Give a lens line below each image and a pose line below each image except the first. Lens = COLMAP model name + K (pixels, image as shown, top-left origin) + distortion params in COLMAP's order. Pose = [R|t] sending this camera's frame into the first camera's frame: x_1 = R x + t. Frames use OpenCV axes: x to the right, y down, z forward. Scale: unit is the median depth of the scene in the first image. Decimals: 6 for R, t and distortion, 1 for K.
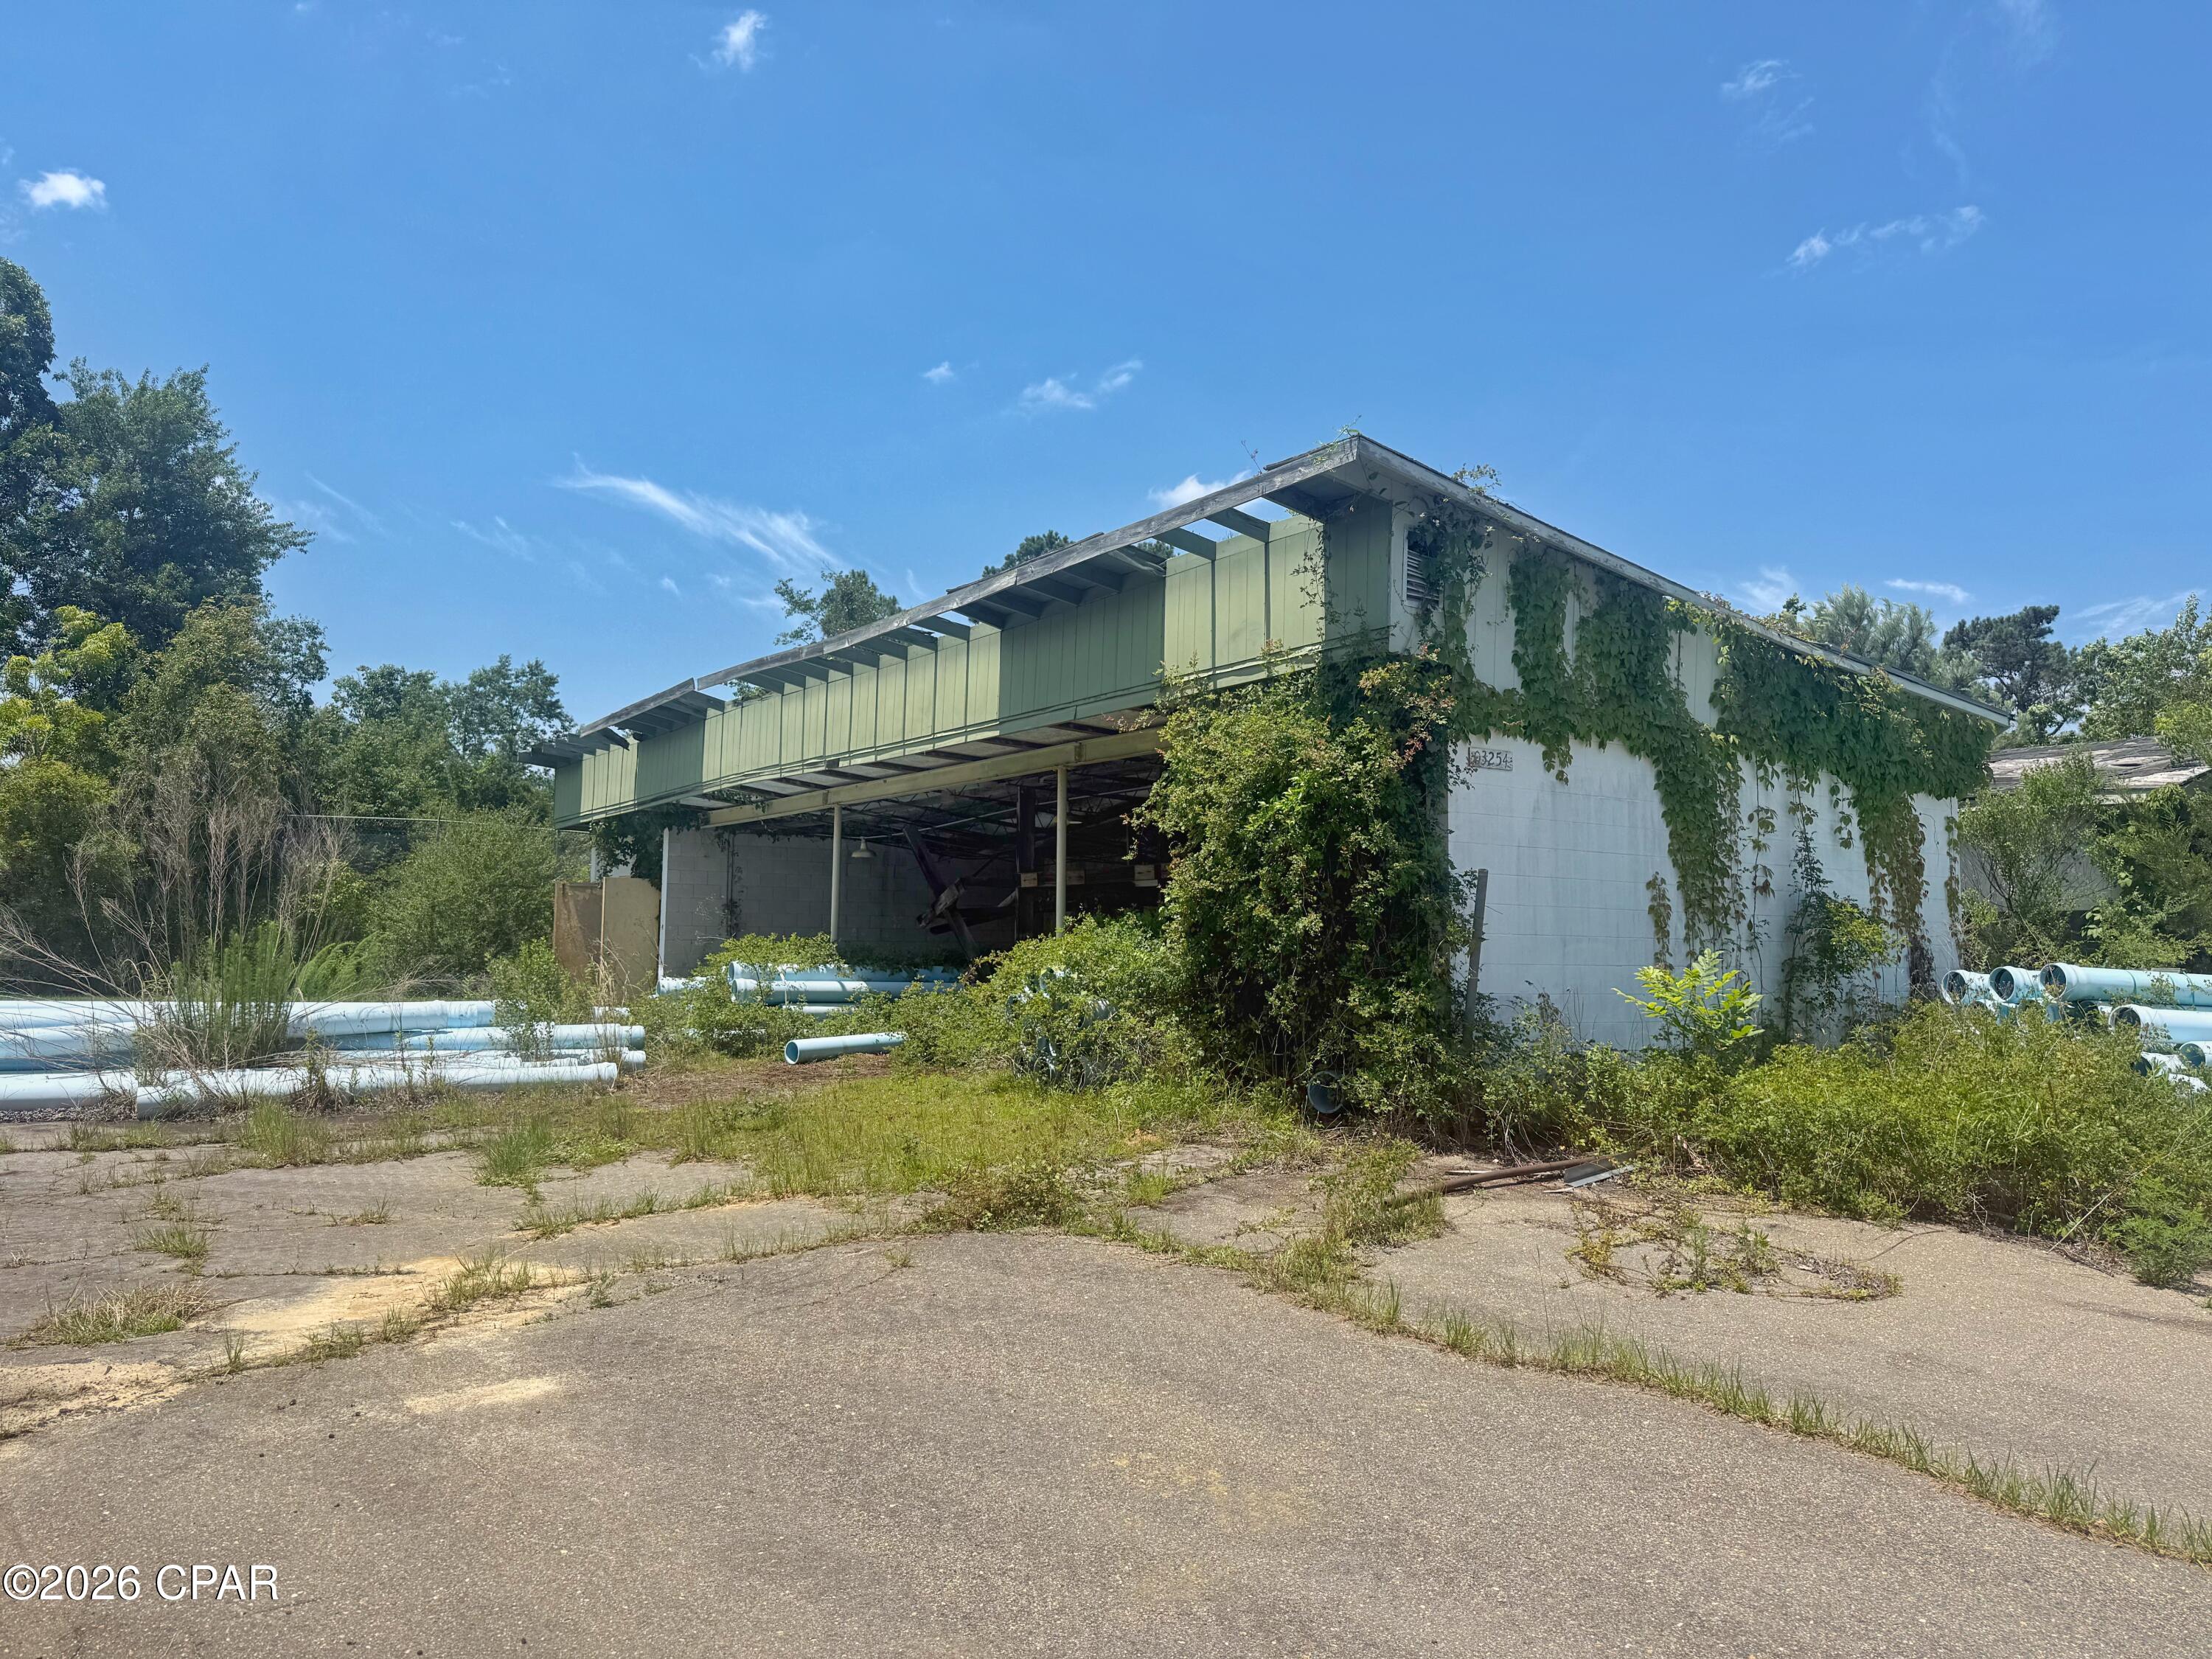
lens RADIAL K [[1570.6, 0, 1106.0], [0, 1570.6, 829.5], [0, 0, 1]] dist [0.070604, -0.068146]
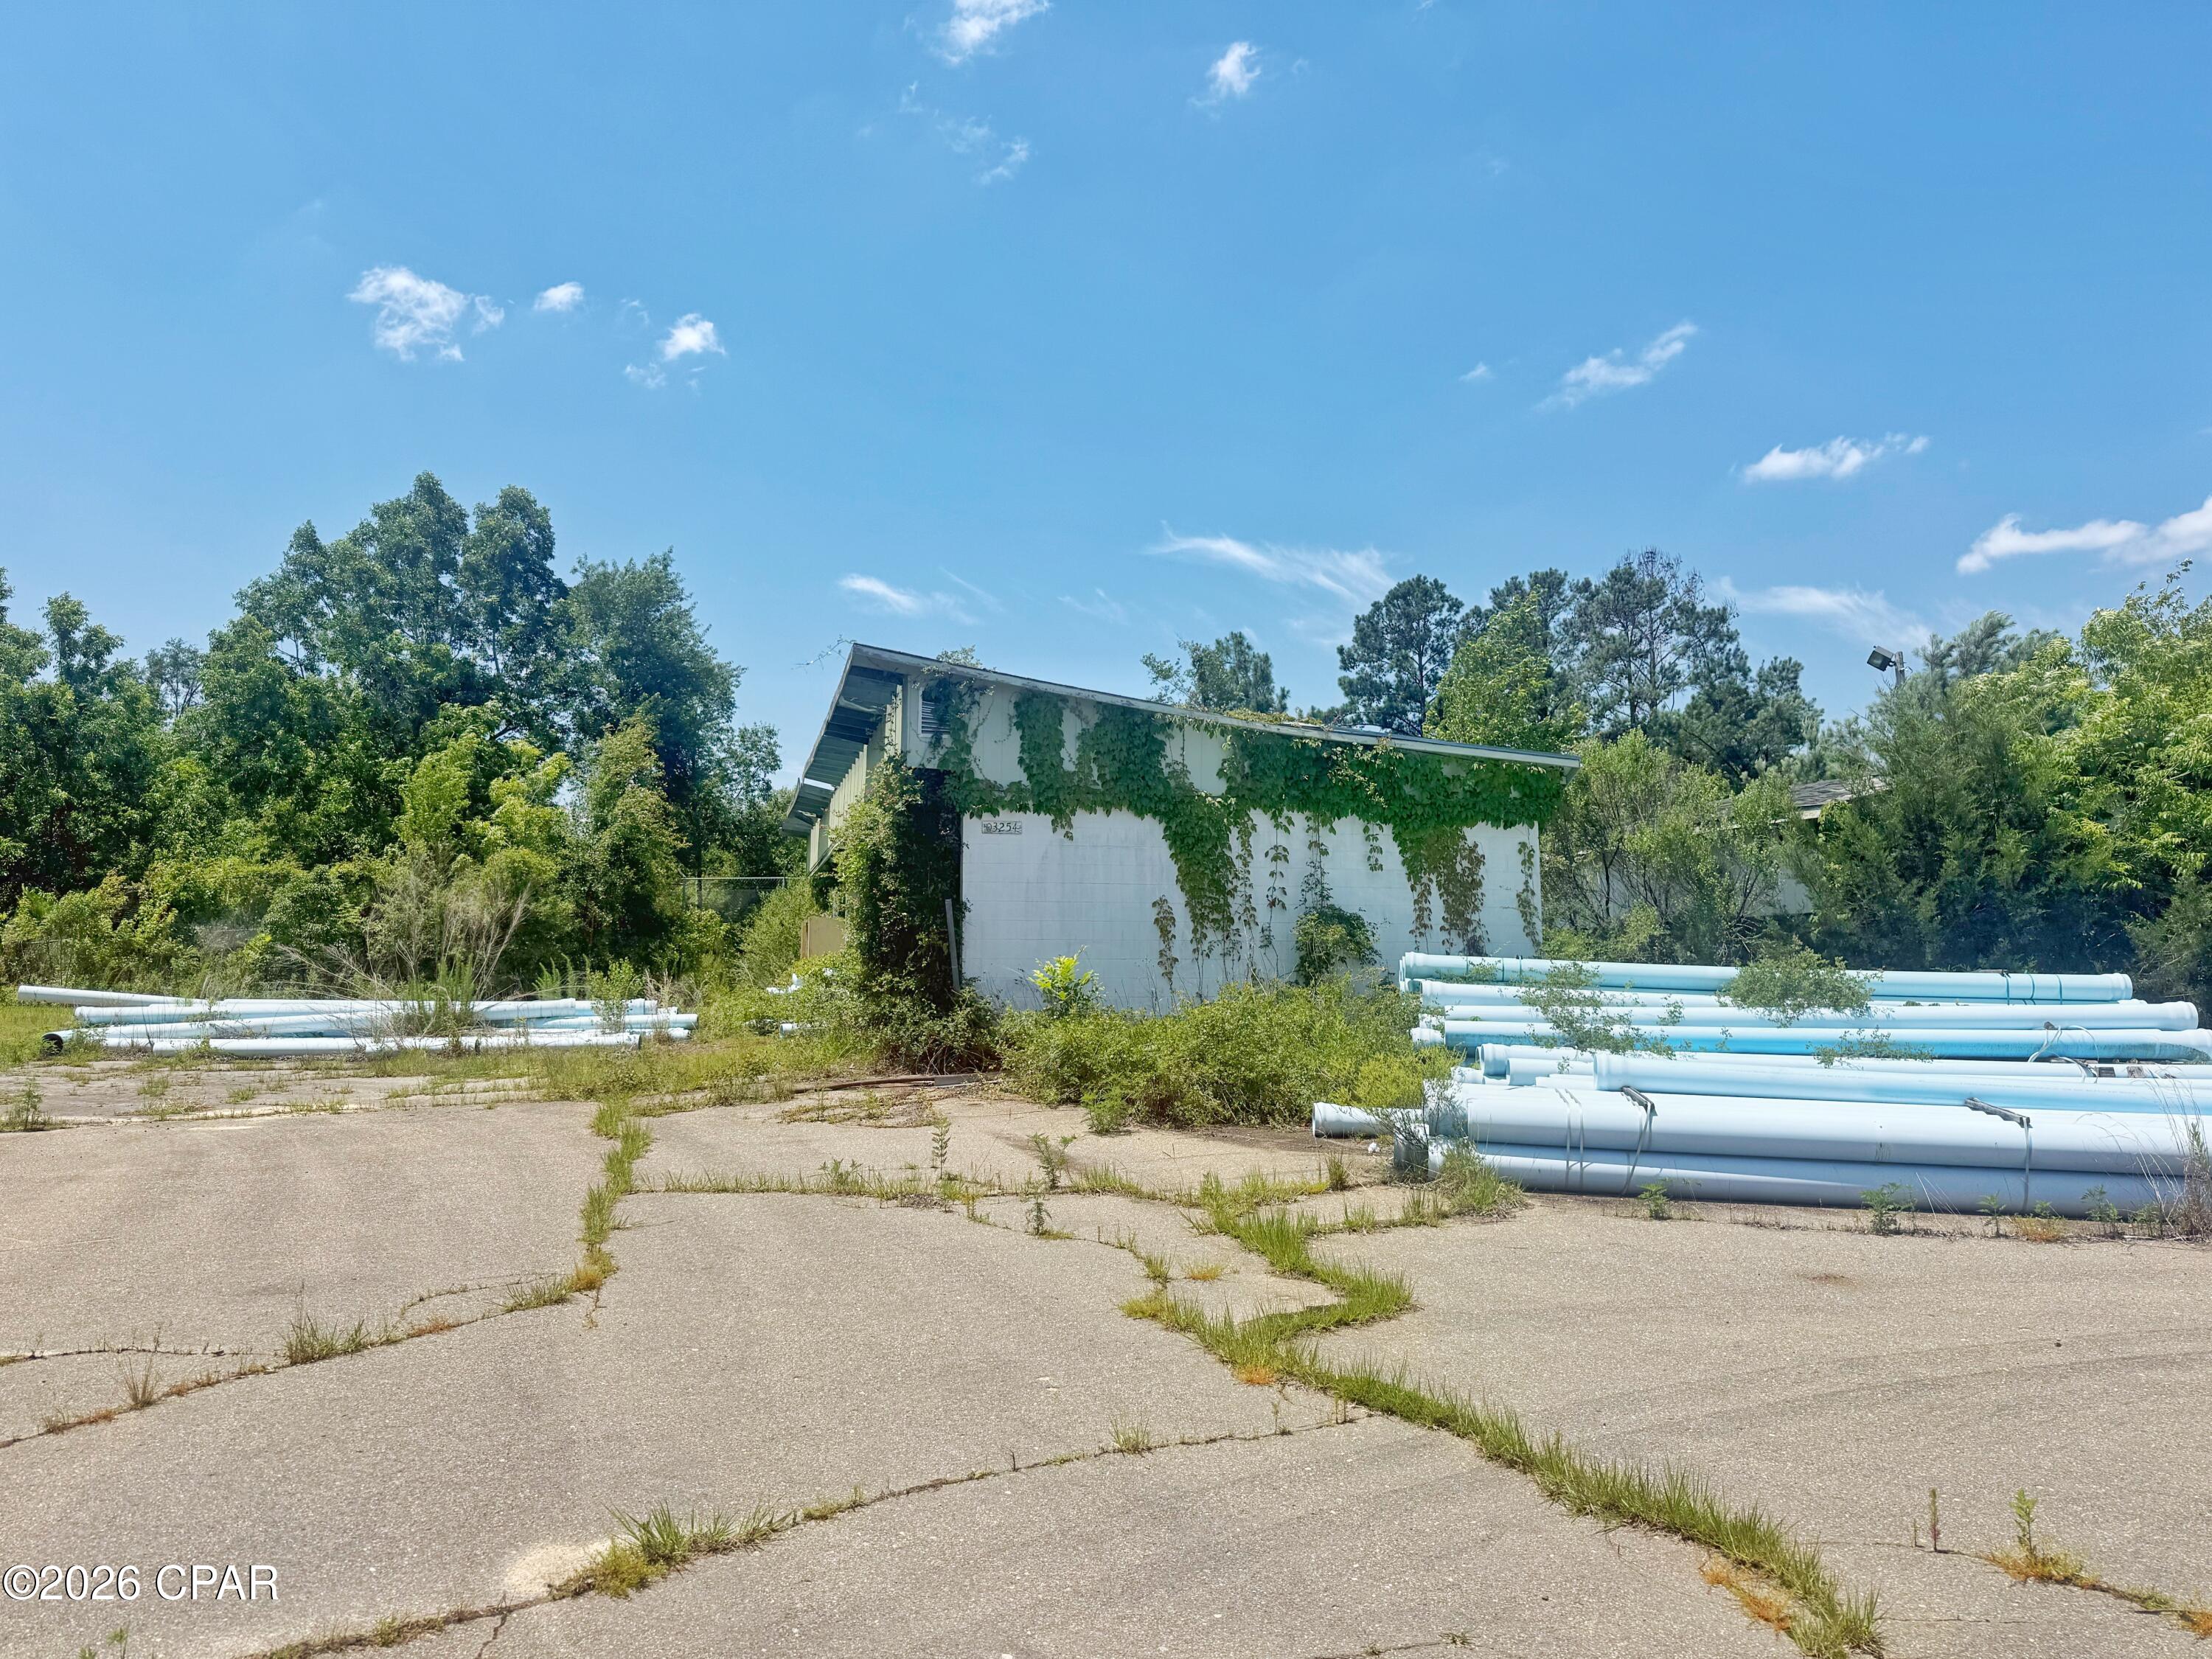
lens RADIAL K [[1550.1, 0, 1103.9], [0, 1550.1, 869.6], [0, 0, 1]] dist [0.124261, -0.000665]
pose [[0.927806, -0.038765, -0.371044, 0.898496], [0.041480, 0.999139, -0.000665, 0.002029], [0.370750, -0.014774, 0.928615, -0.383513]]
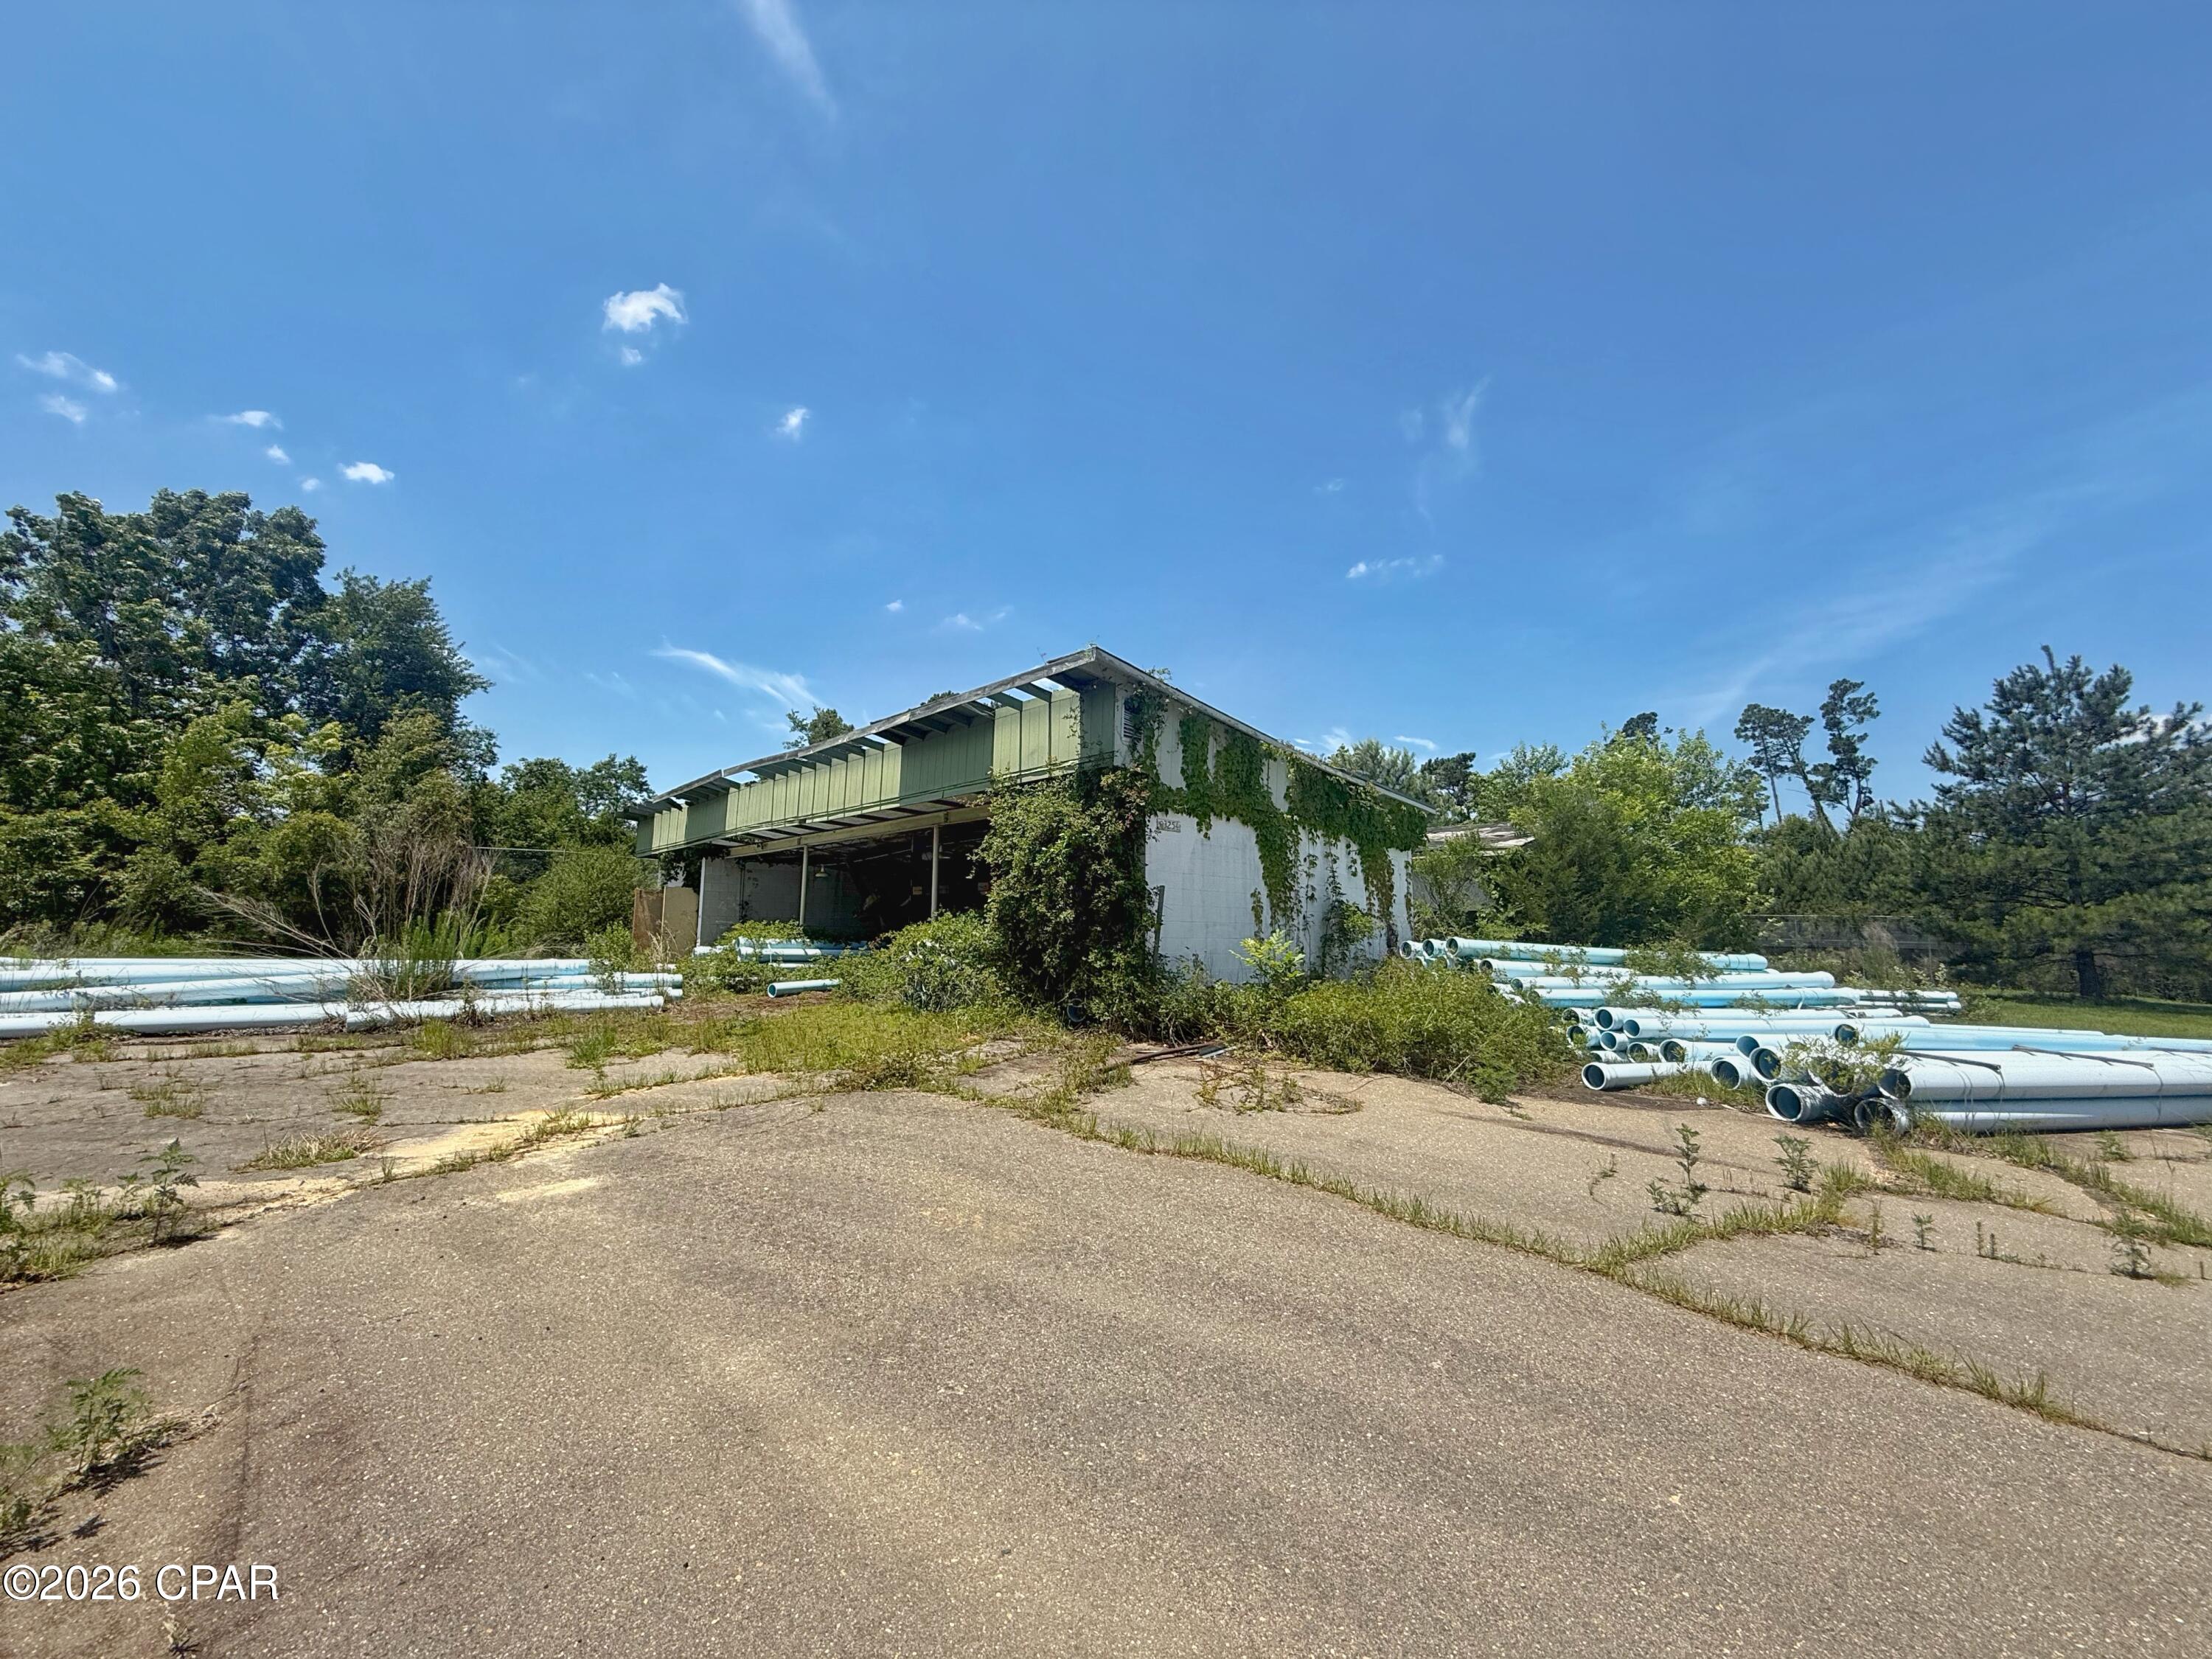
lens RADIAL K [[890.2, 0, 1100.0], [0, 890.2, 840.9], [0, 0, 1]] dist [0.022777, -0.008160]
pose [[0.990637, 0.016673, 0.135501, 0.024819], [-0.013218, 0.999565, -0.026356, 0.001377], [-0.135881, 0.024318, 0.990427, -0.014488]]
